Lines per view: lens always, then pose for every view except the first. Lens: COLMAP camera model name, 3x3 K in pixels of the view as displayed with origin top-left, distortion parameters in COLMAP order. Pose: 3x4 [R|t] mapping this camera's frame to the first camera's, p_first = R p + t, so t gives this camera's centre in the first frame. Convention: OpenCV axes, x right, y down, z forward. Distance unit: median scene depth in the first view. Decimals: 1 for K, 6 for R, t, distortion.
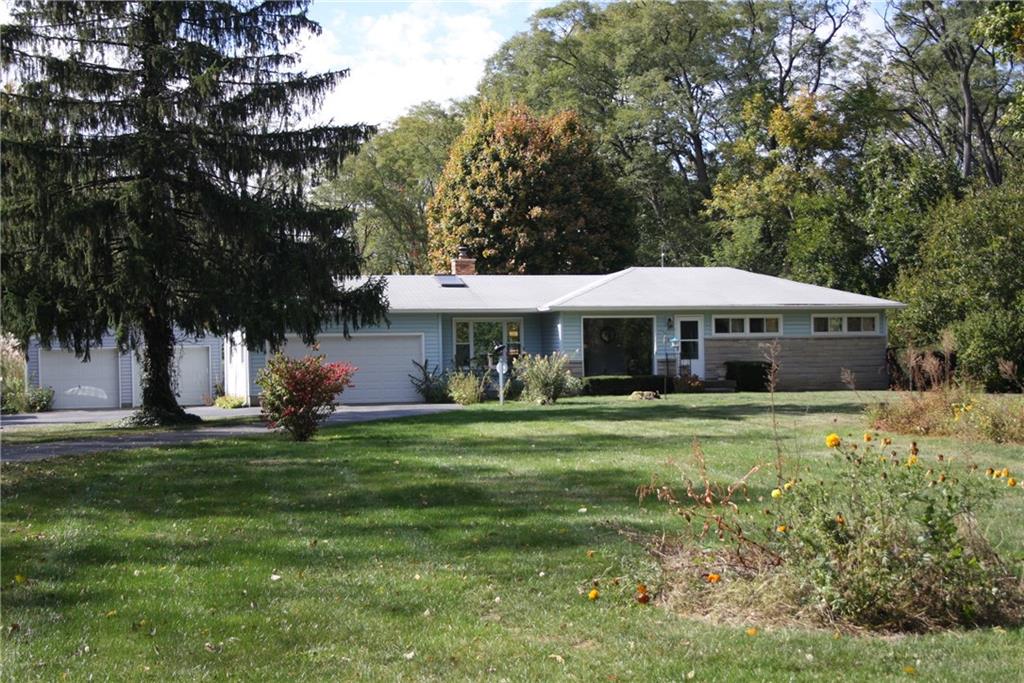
lens RADIAL K [[1596.3, 0, 509.4], [0, 1596.3, 350.2], [0, 0, 1]] dist [0.058728, 0.000000]
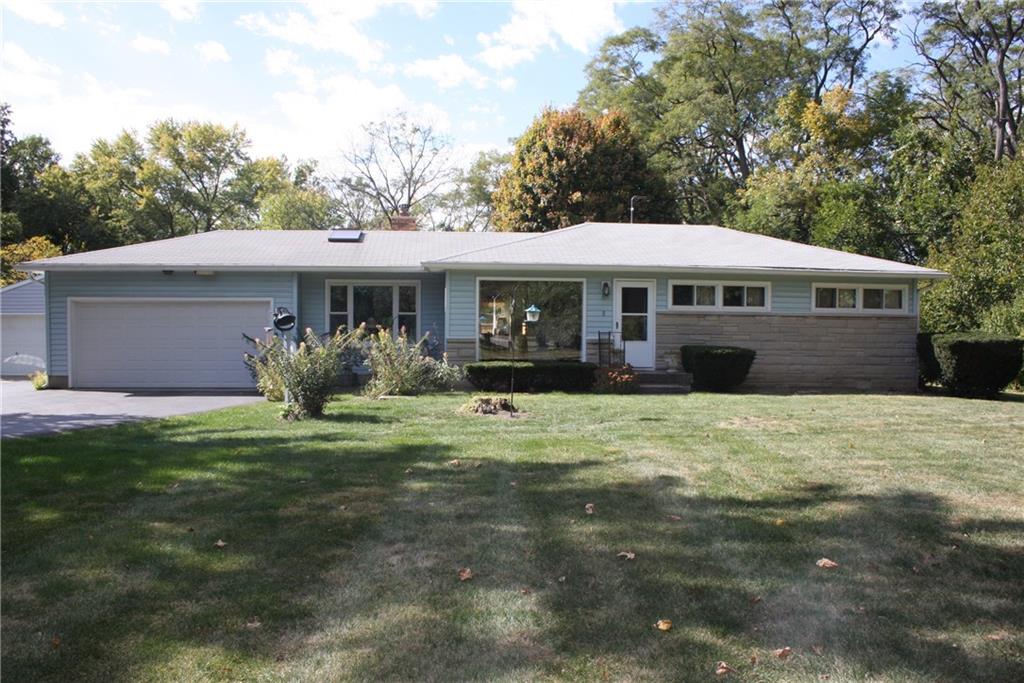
lens RADIAL K [[882.7, 0, 516.8], [0, 882.7, 351.9], [0, 0, 1]] dist [-0.115235, 0.105827]
pose [[0.982123, 0.030152, -0.185808, 0.133337], [-0.024209, 0.999123, 0.034170, -0.001660], [0.186675, -0.029061, 0.981992, 0.594774]]
